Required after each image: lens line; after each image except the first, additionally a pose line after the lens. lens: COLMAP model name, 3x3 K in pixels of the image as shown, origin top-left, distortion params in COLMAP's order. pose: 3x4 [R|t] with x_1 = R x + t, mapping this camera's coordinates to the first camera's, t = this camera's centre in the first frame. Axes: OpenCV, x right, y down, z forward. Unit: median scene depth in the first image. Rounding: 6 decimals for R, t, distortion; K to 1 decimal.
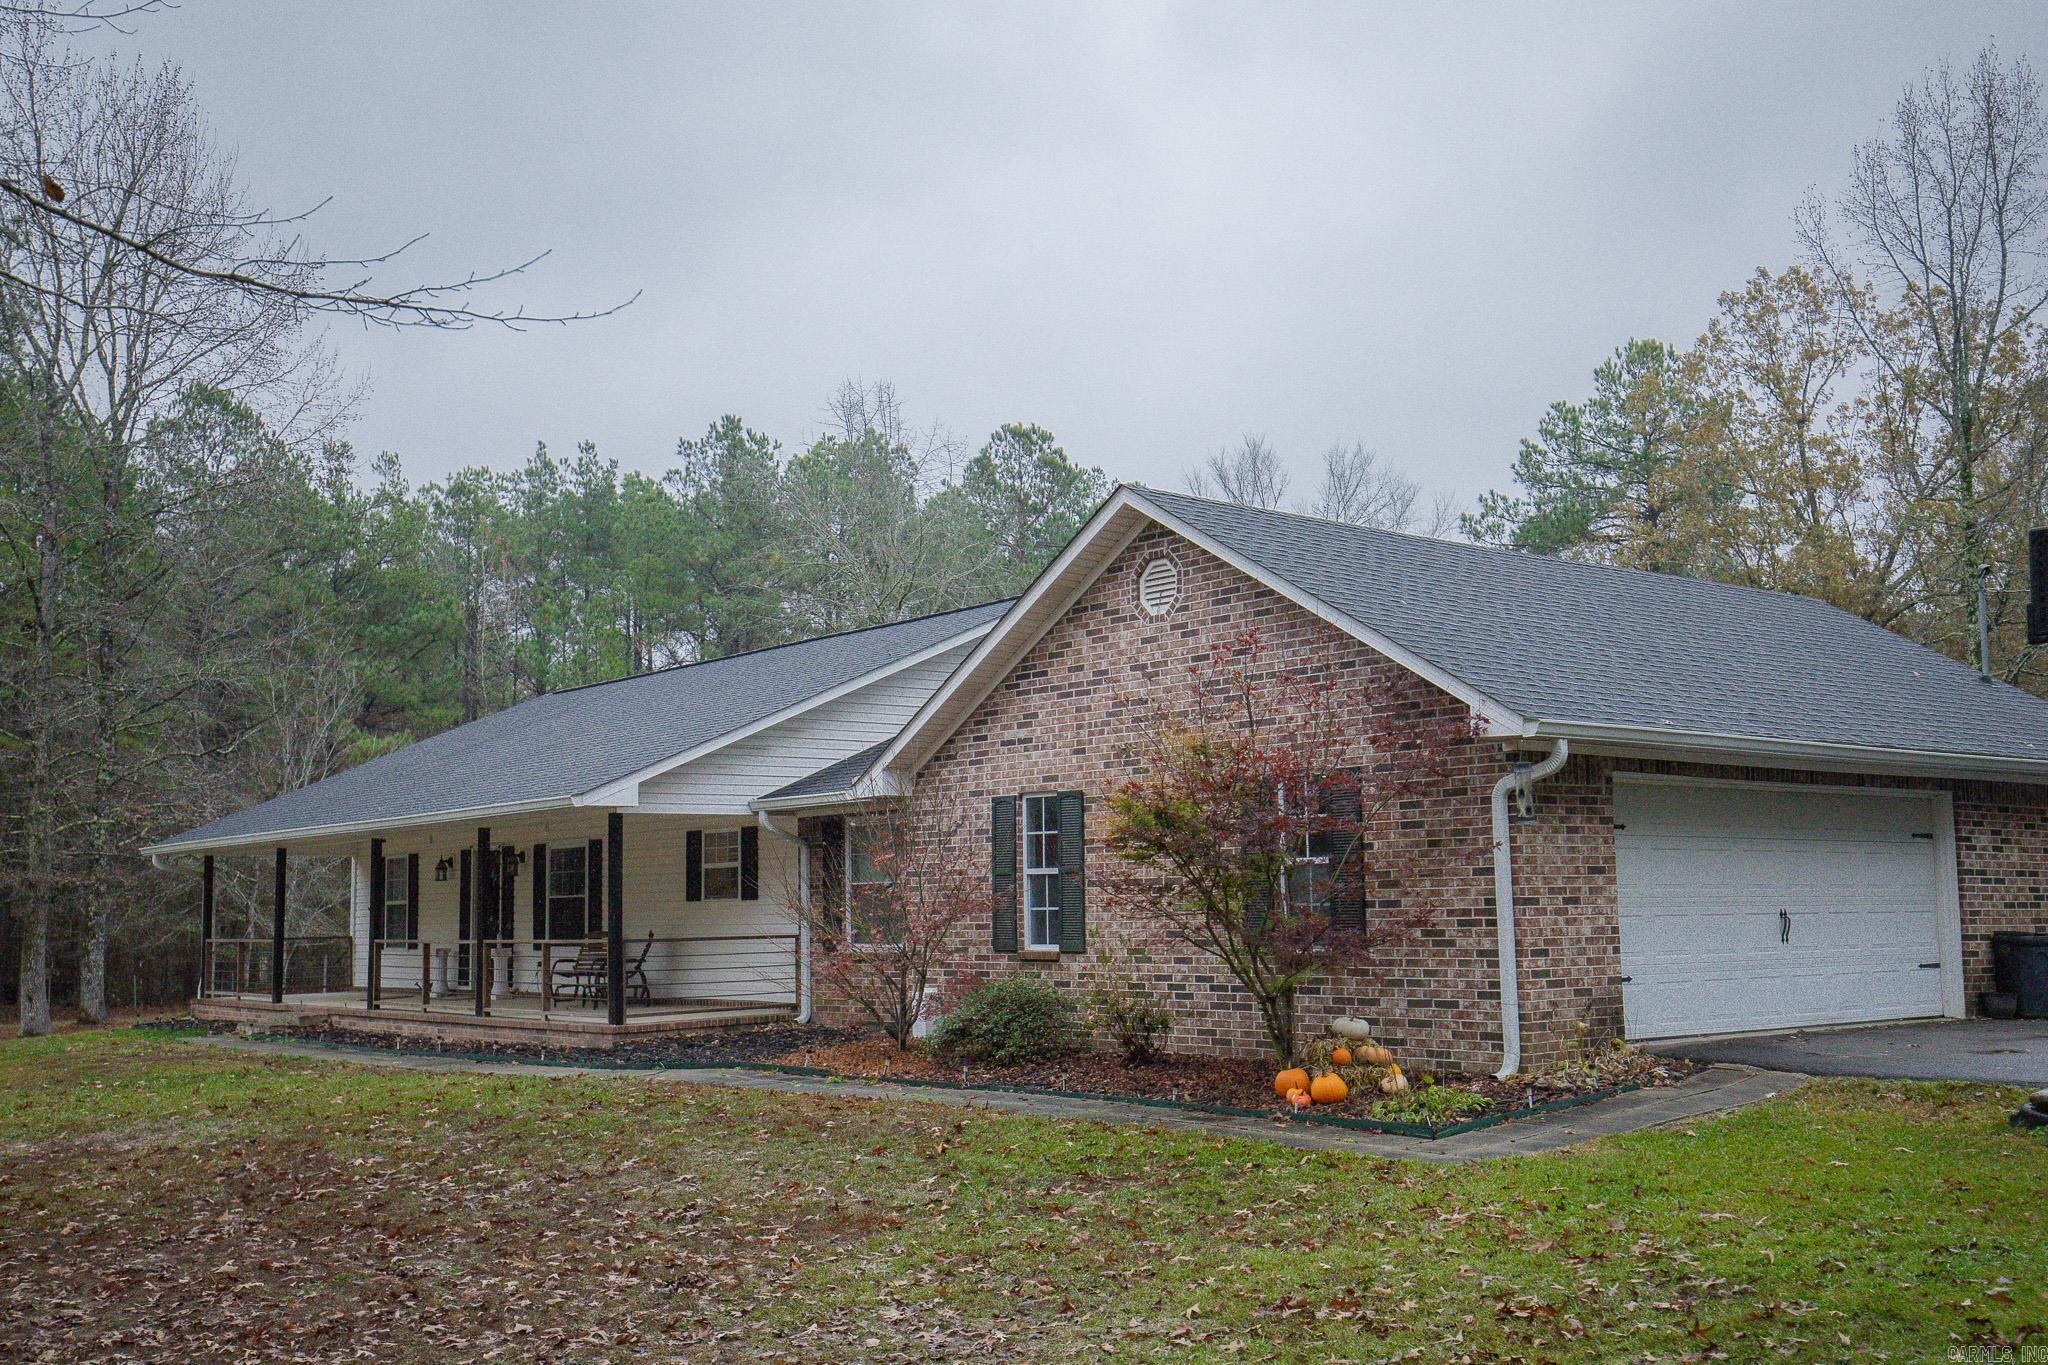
lens RADIAL K [[2033.4, 0, 1024.0], [0, 2033.4, 682.5], [0, 0, 1]] dist [-0.003760, 0.005951]
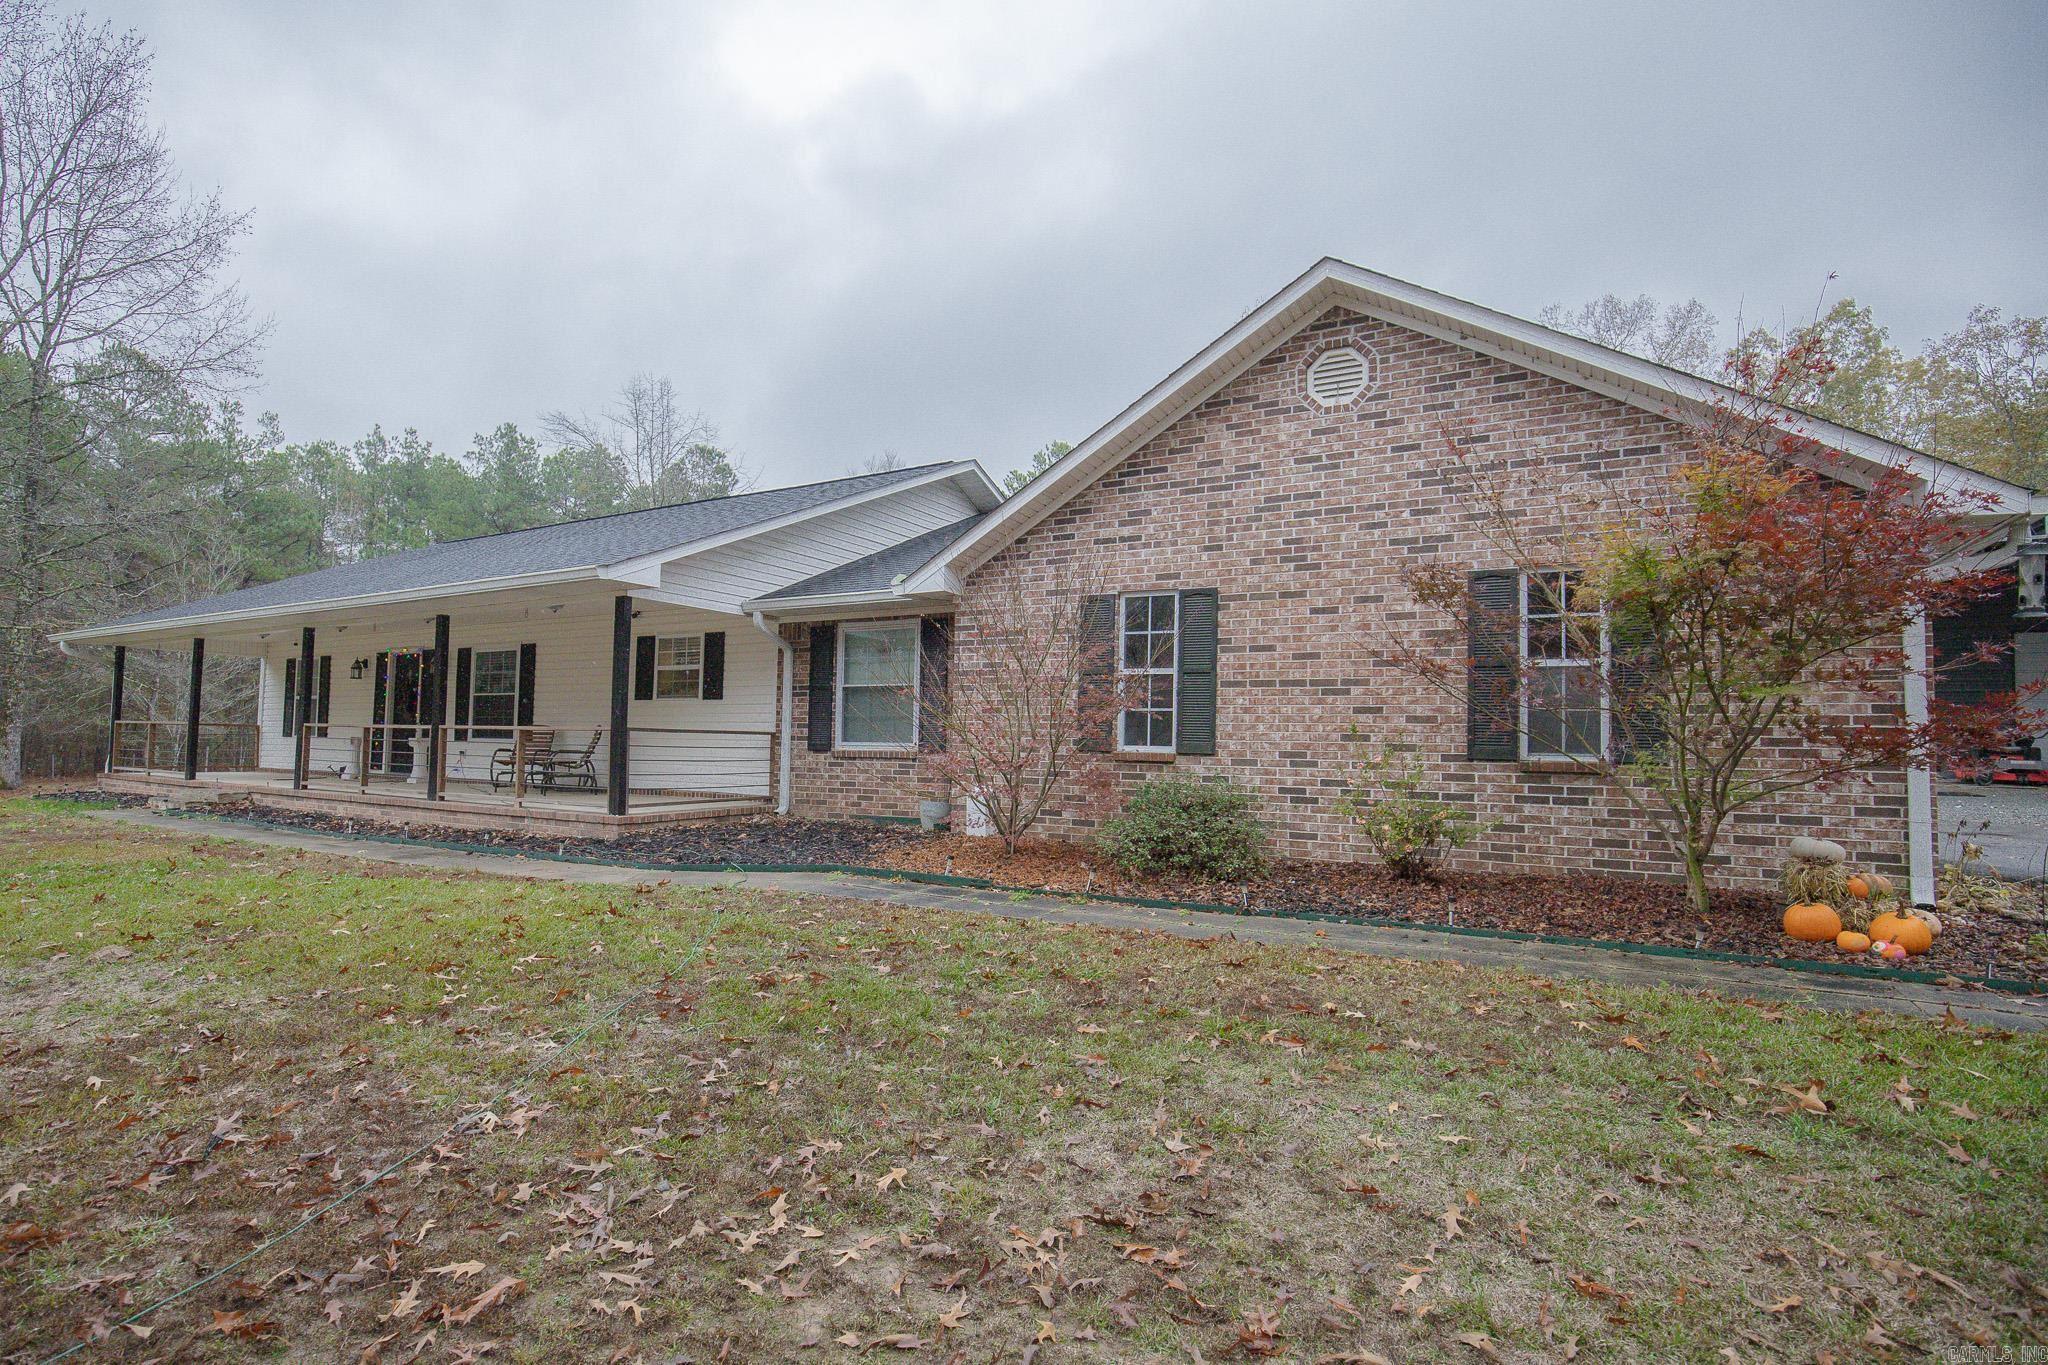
lens RADIAL K [[1004.3, 0, 959.2], [0, 1004.3, 693.2], [0, 0, 1]] dist [-0.034388, -0.000245]
pose [[0.944238, 0.055283, 0.324590, -0.204361], [-0.073649, 0.996288, 0.044562, 0.077701], [-0.320922, -0.065983, 0.944804, 0.502748]]
